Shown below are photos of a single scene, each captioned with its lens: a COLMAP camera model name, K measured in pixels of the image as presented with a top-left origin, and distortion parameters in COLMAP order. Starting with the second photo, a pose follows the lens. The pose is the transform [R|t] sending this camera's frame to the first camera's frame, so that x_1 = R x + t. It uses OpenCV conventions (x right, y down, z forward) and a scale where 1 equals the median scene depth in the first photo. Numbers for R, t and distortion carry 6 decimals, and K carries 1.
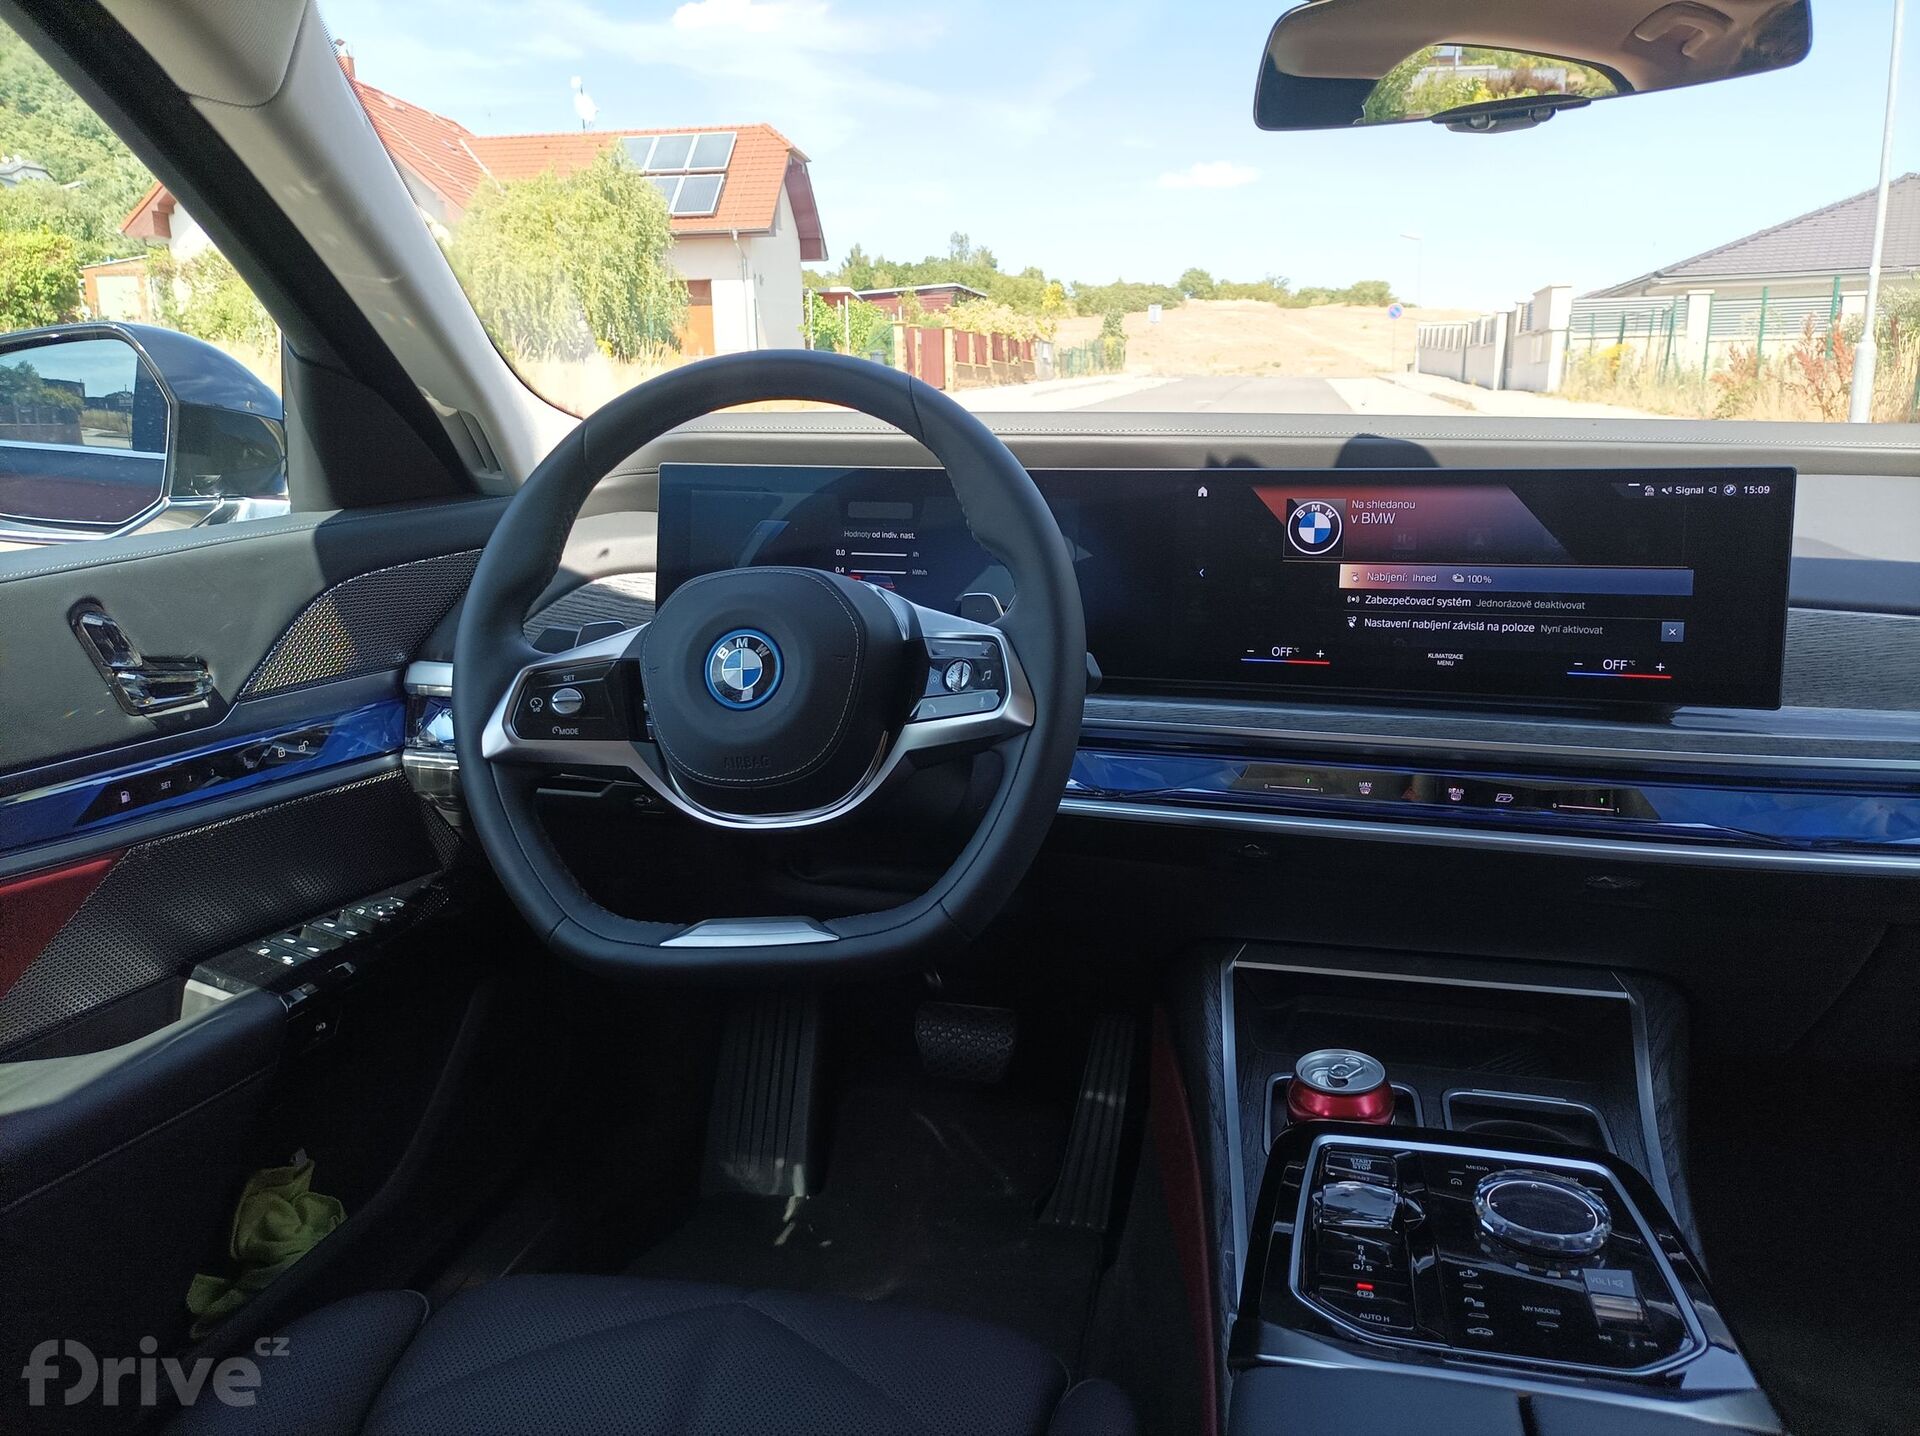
lens RADIAL K [[1487.7, 0, 966.6], [0, 1487.7, 743.7], [0, 0, 1]] dist [0.034564, -0.009935]
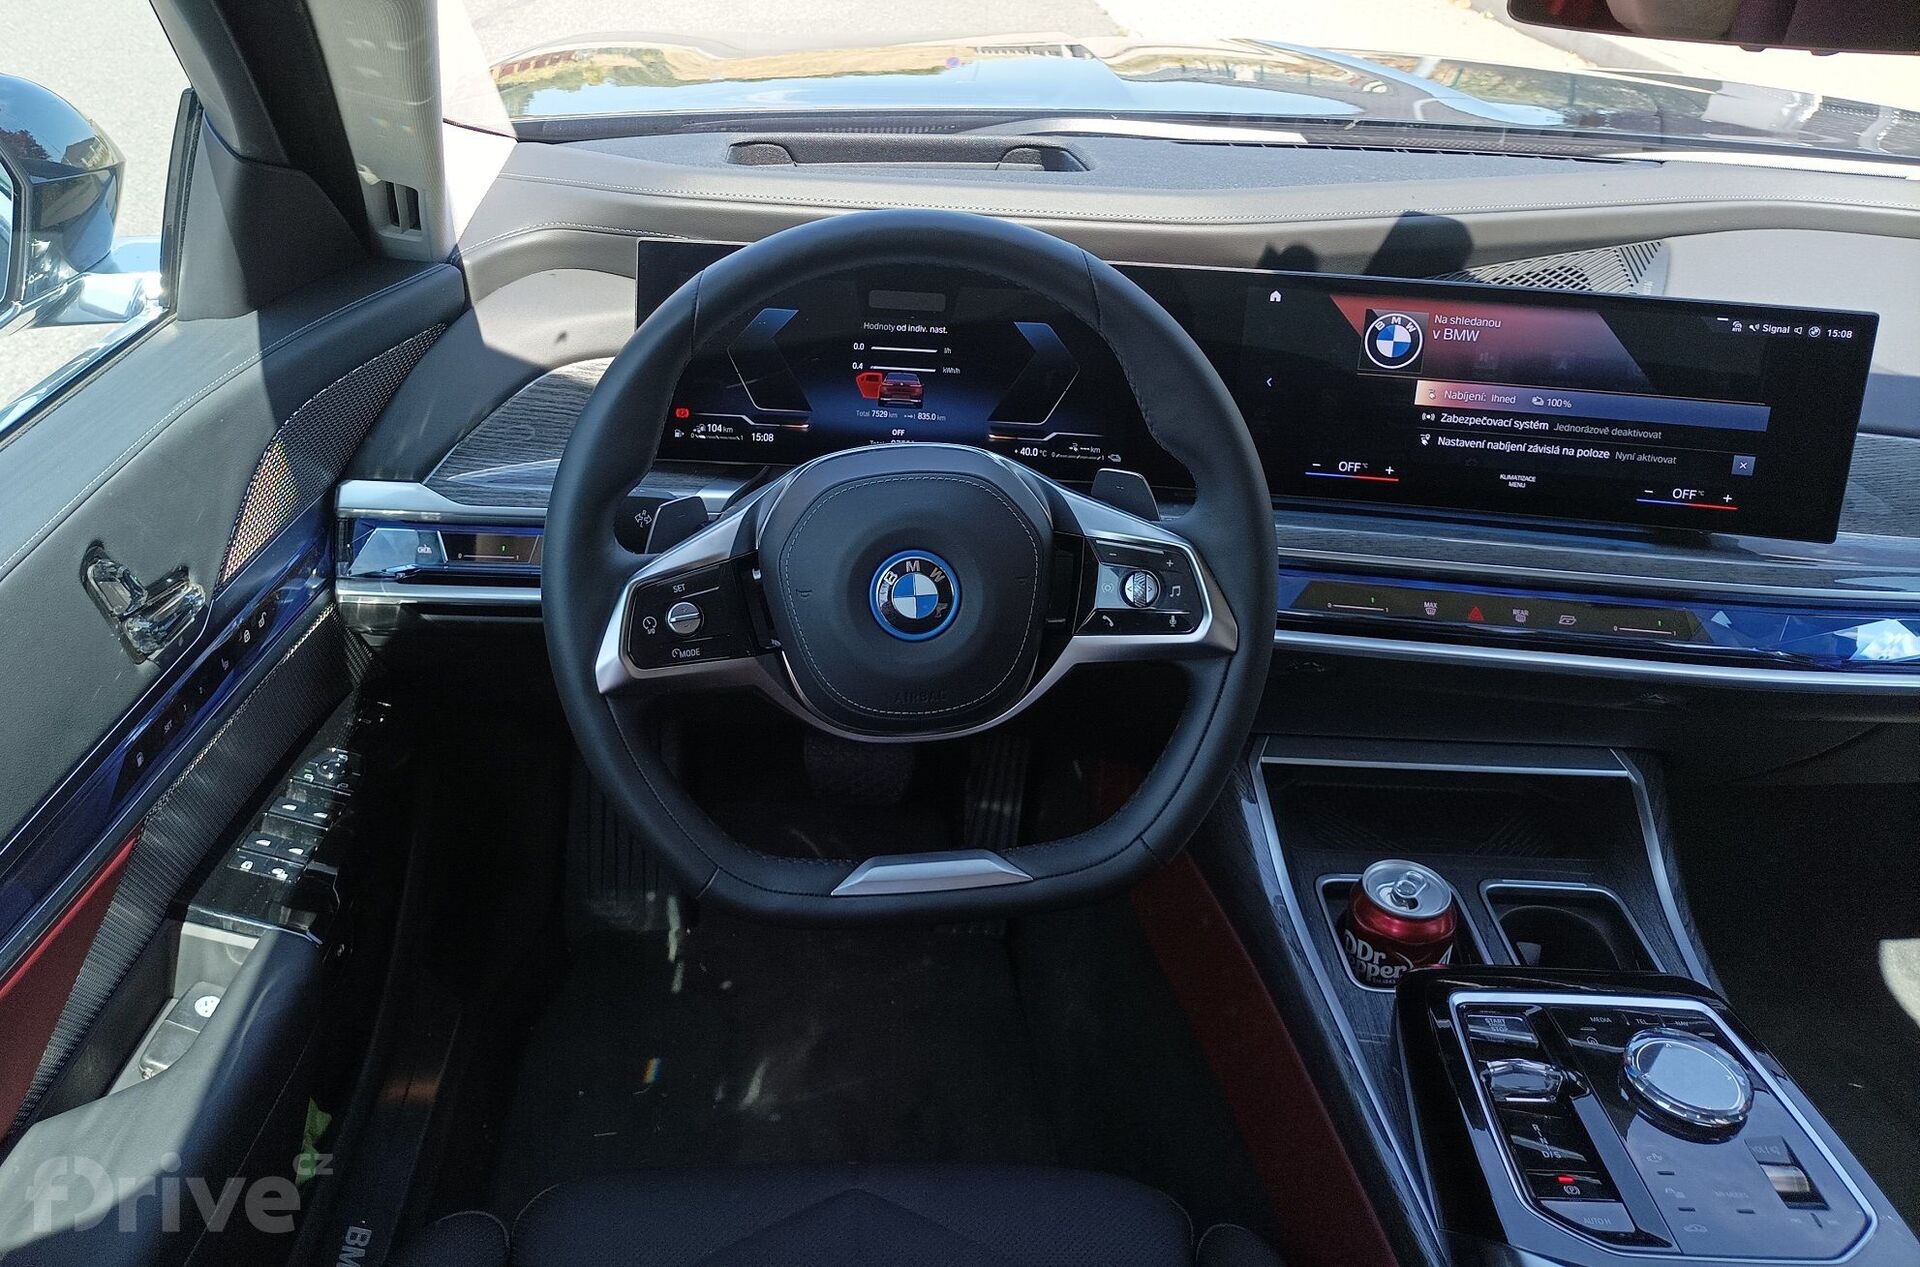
lens RADIAL K [[1630.7, 0, 913.7], [0, 1630.7, 539.6], [0, 0, 1]] dist [0.034001, -0.010751]
pose [[0.969589, -0.053890, 0.238734, -0.326319], [0.003119, 0.978098, 0.208123, -0.244713], [-0.244721, -0.201049, 0.948520, 0.062128]]
